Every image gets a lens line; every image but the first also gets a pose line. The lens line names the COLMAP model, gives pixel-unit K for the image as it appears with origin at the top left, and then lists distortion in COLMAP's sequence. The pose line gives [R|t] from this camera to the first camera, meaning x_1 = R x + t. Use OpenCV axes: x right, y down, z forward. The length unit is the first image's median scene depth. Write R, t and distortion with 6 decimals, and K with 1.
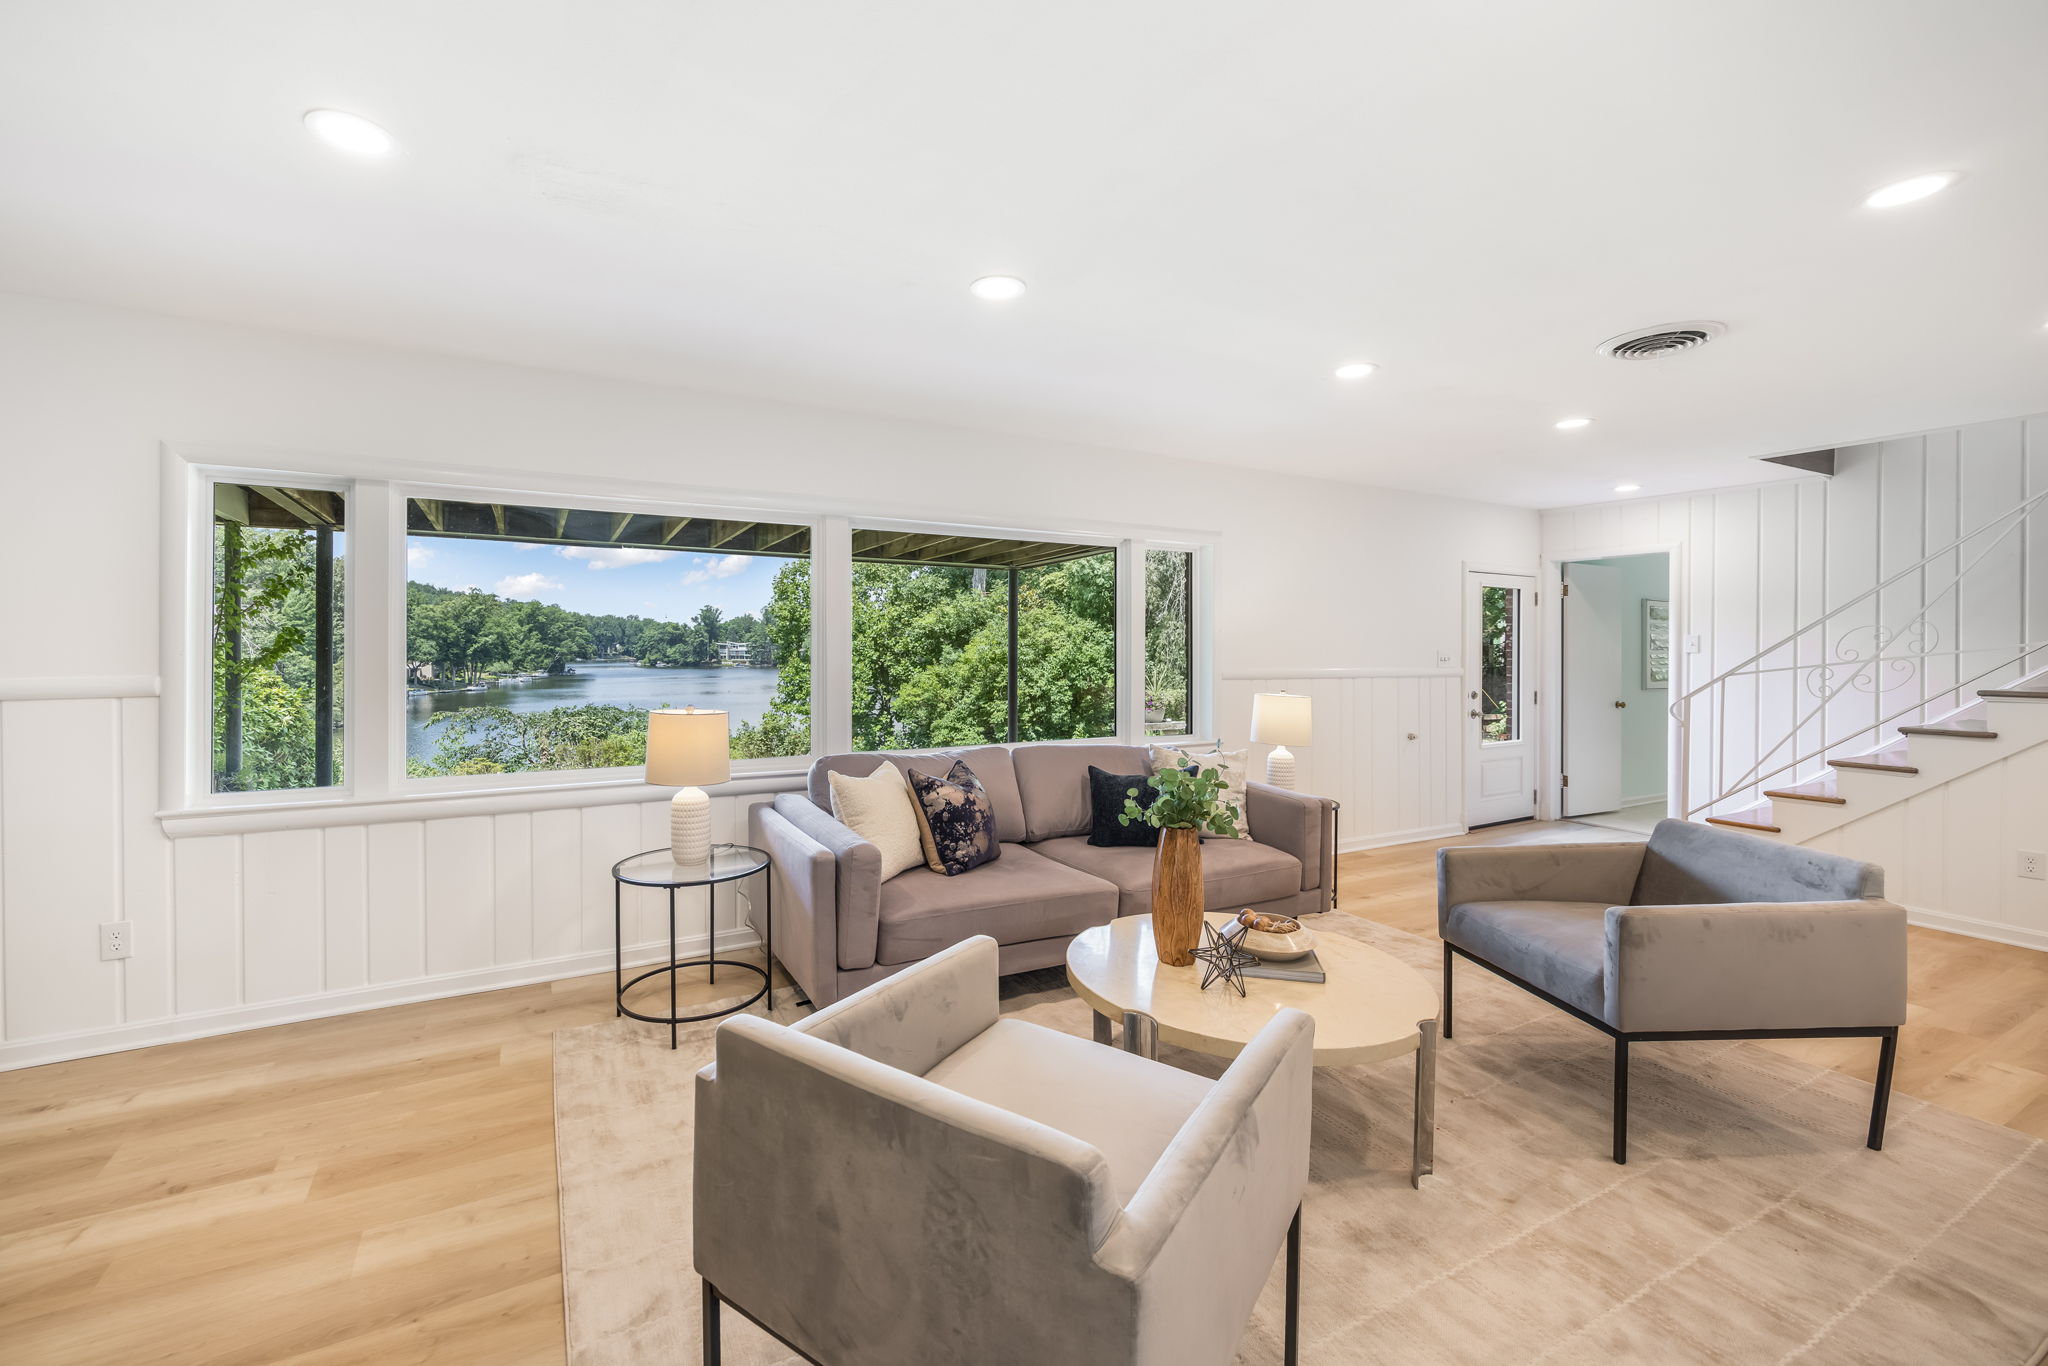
lens RADIAL K [[827.3, 0, 932.3], [0, 827.3, 640.6], [0, 0, 1]] dist [0.004733, -0.000019]
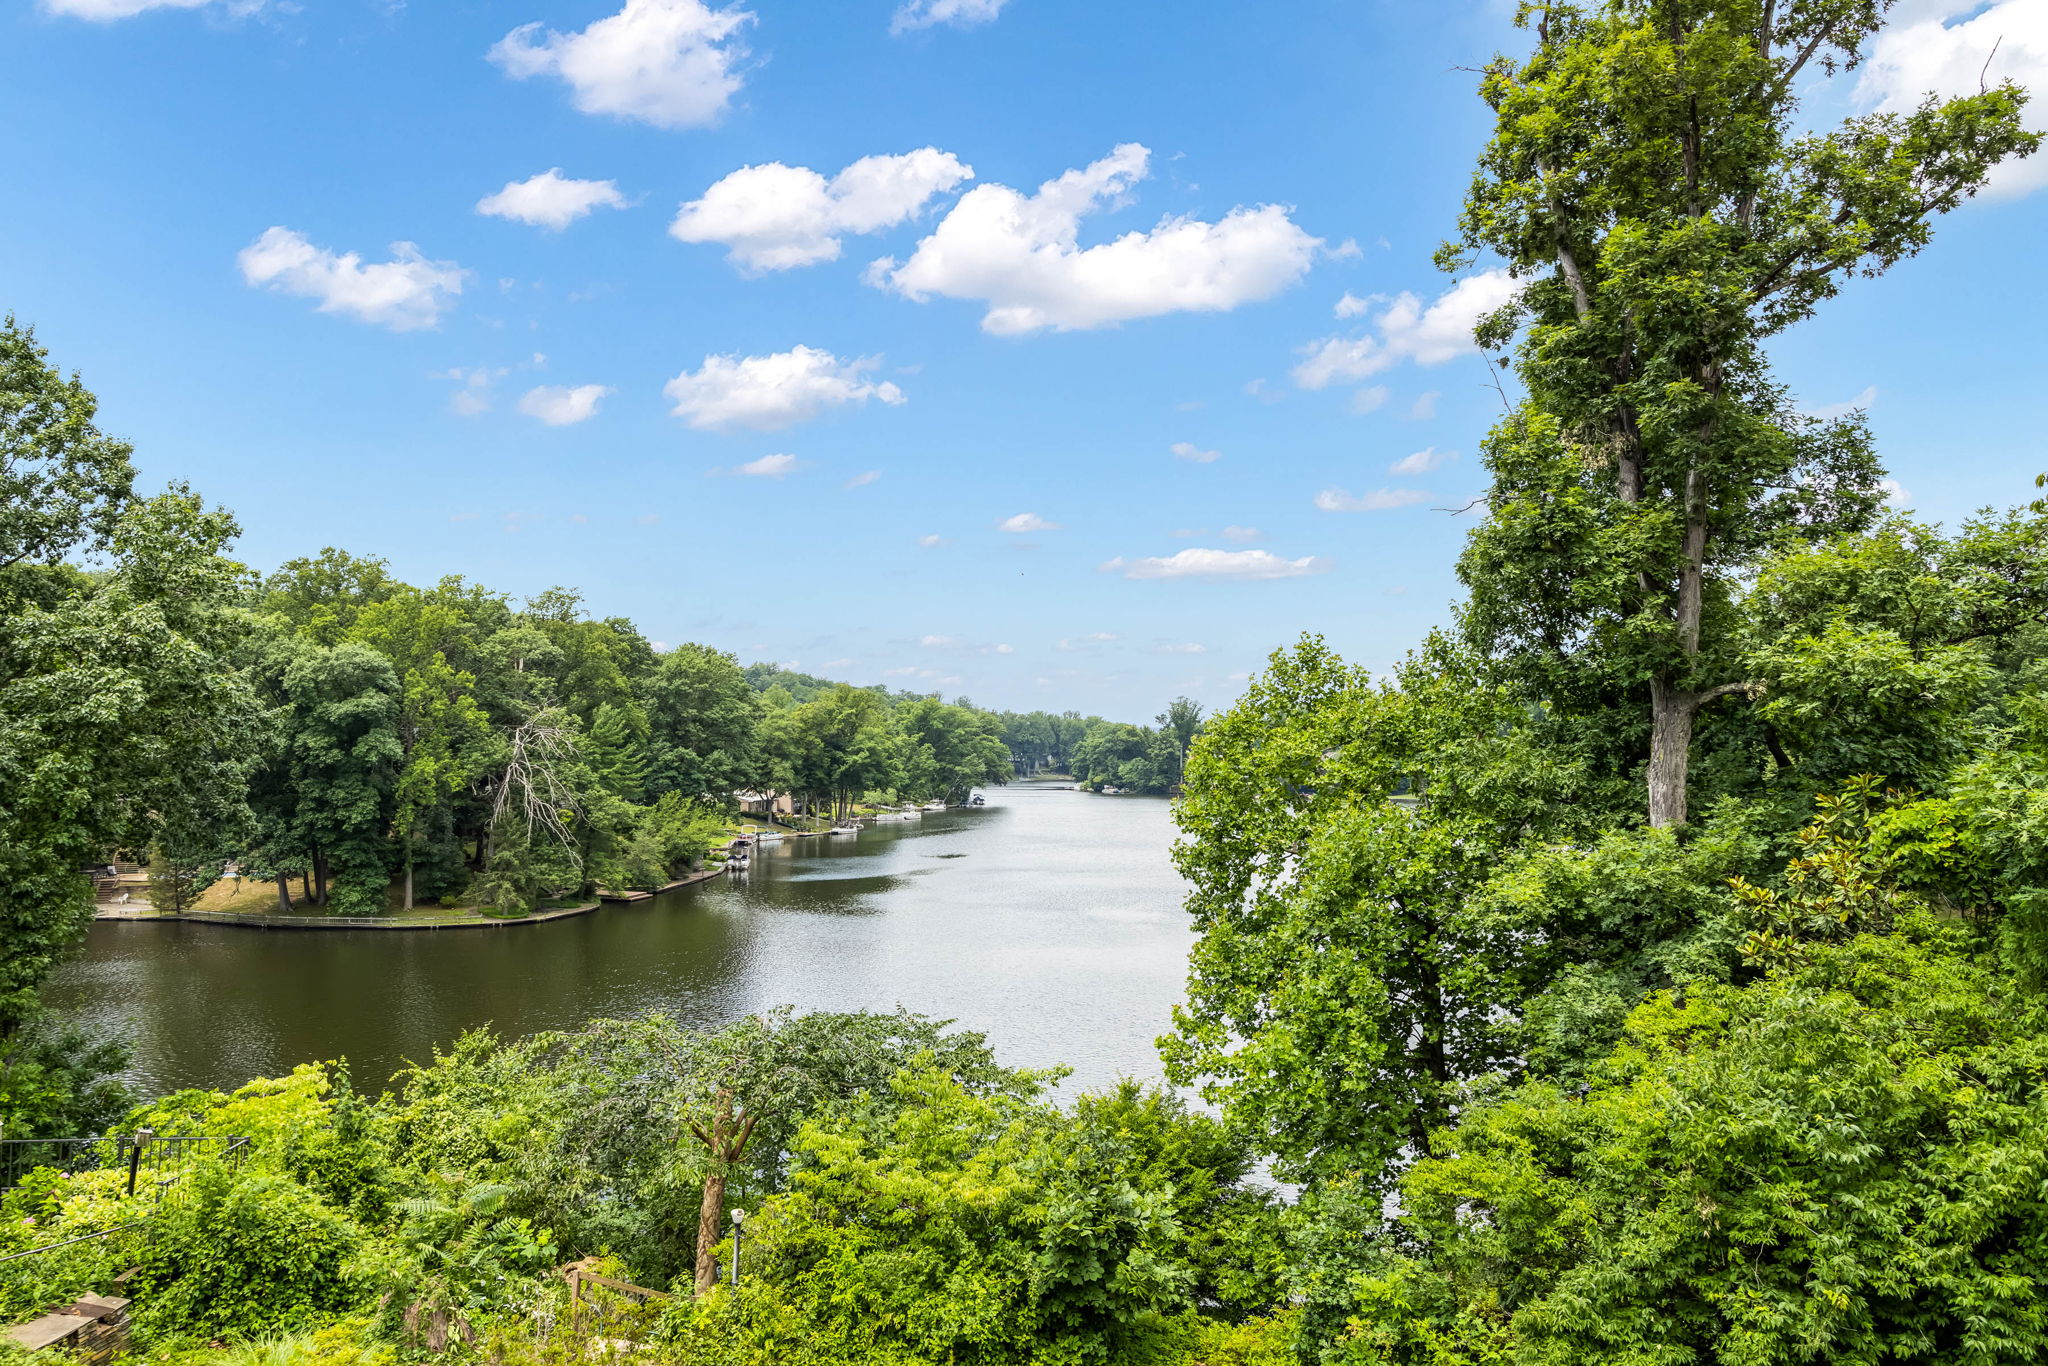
lens RADIAL K [[1339.3, 0, 957.2], [0, 1339.3, 695.7], [0, 0, 1]] dist [-0.000948, 0.005705]
pose [[0.907573, -0.018715, -0.419477, 0.024932], [0.002231, 0.999207, -0.039752, -0.121651], [0.419888, 0.035142, 0.906895, 0.389224]]
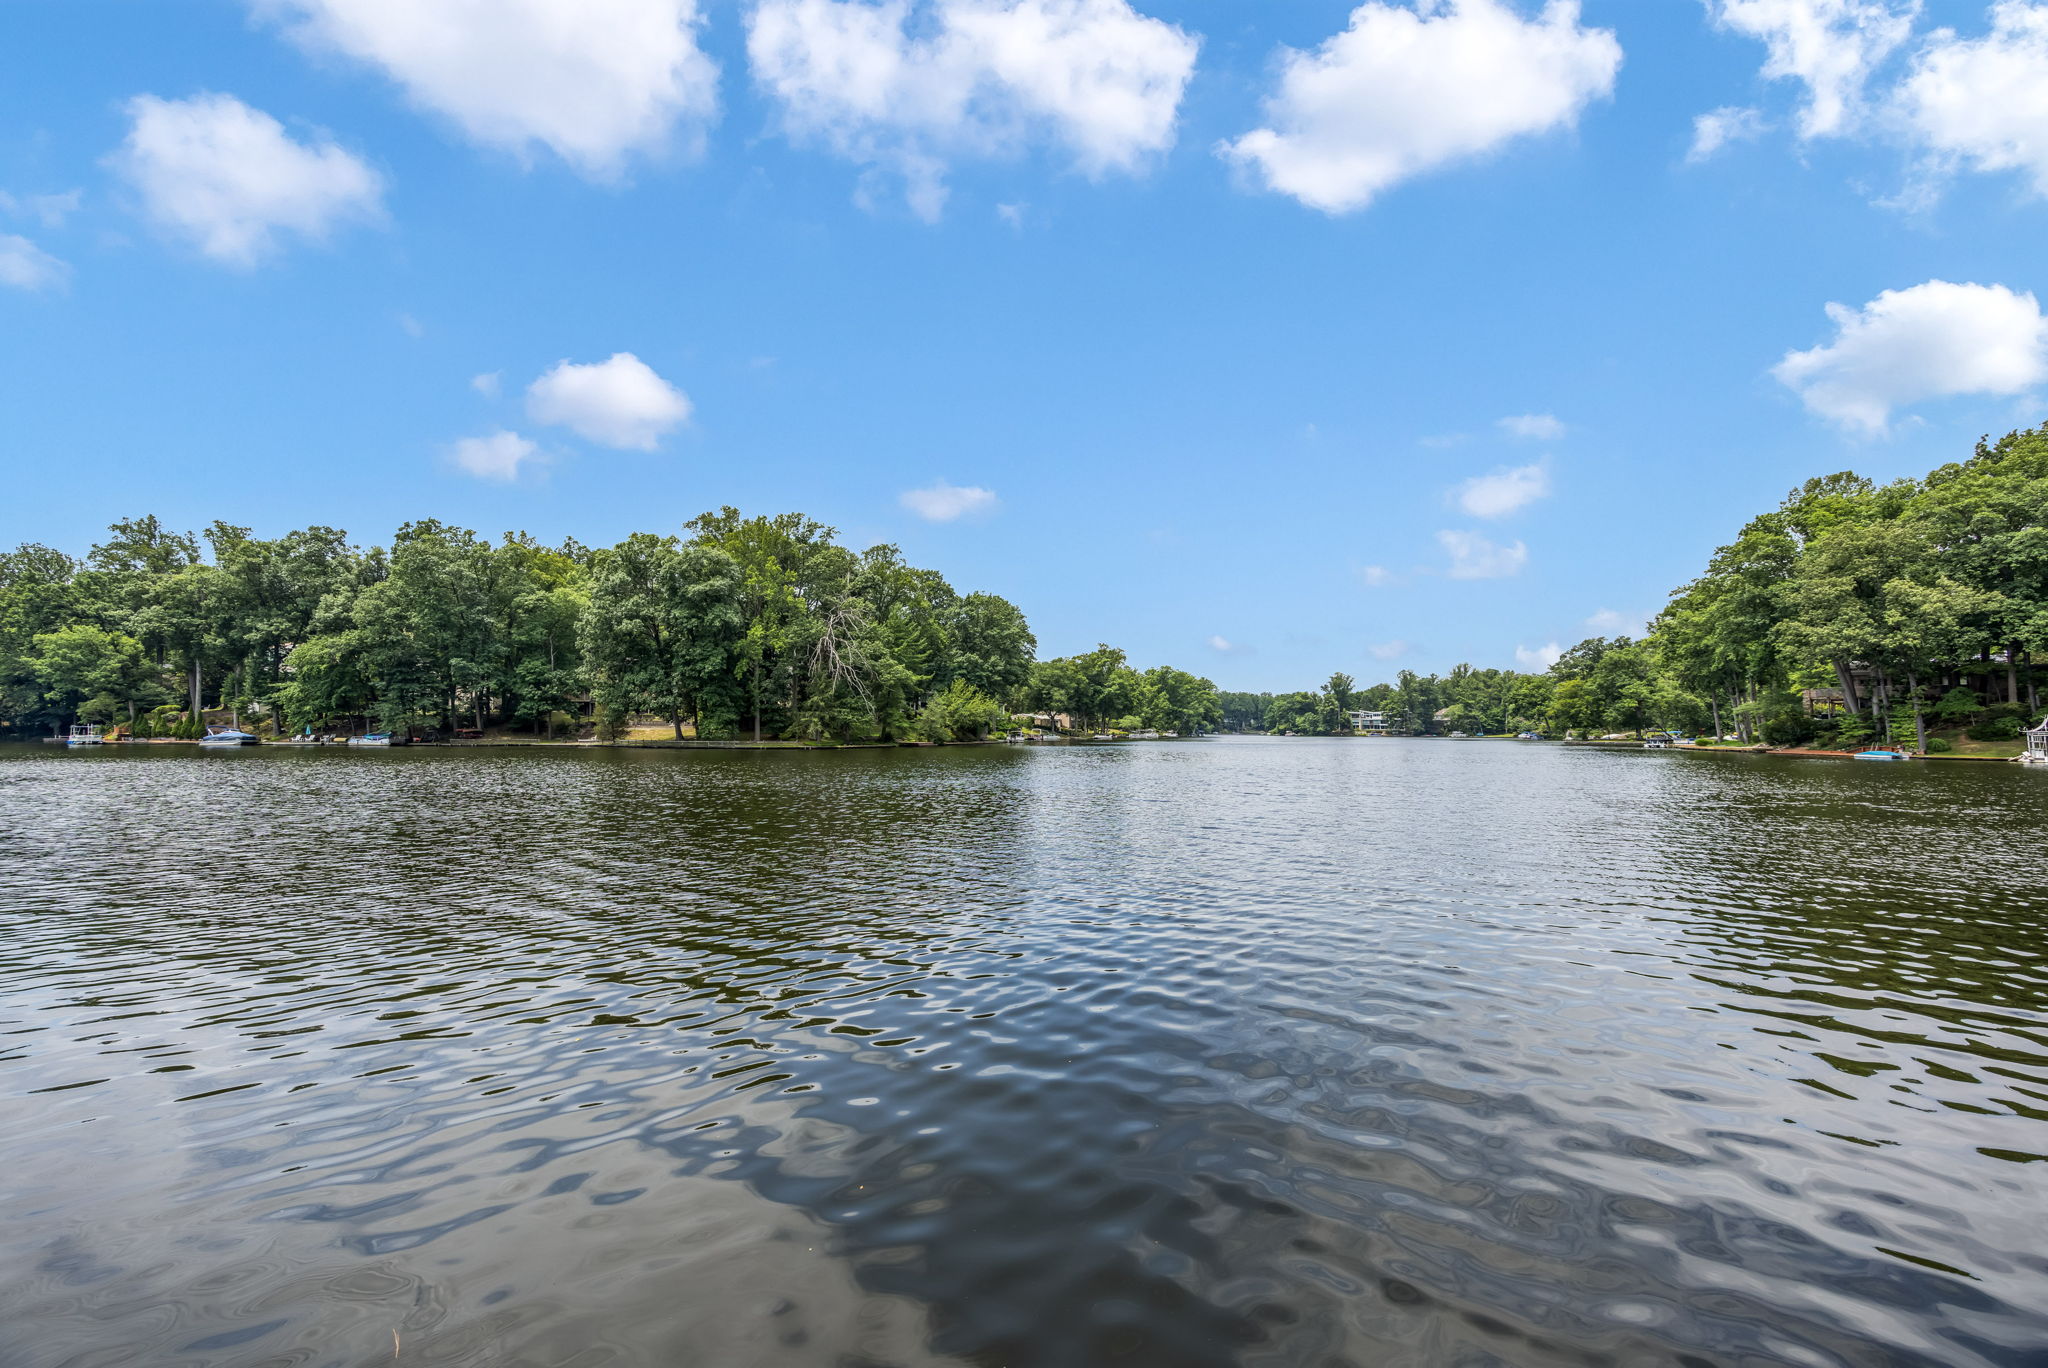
lens RADIAL K [[793.0, 0, 1023.1], [0, 793.0, 684.1], [0, 0, 1]] dist [0.003460, -0.000214]
pose [[0.797886, -0.029790, -0.602071, -0.352590], [0.002413, 0.998928, -0.046228, 0.481058], [0.602803, 0.035432, 0.797103, 1.854726]]
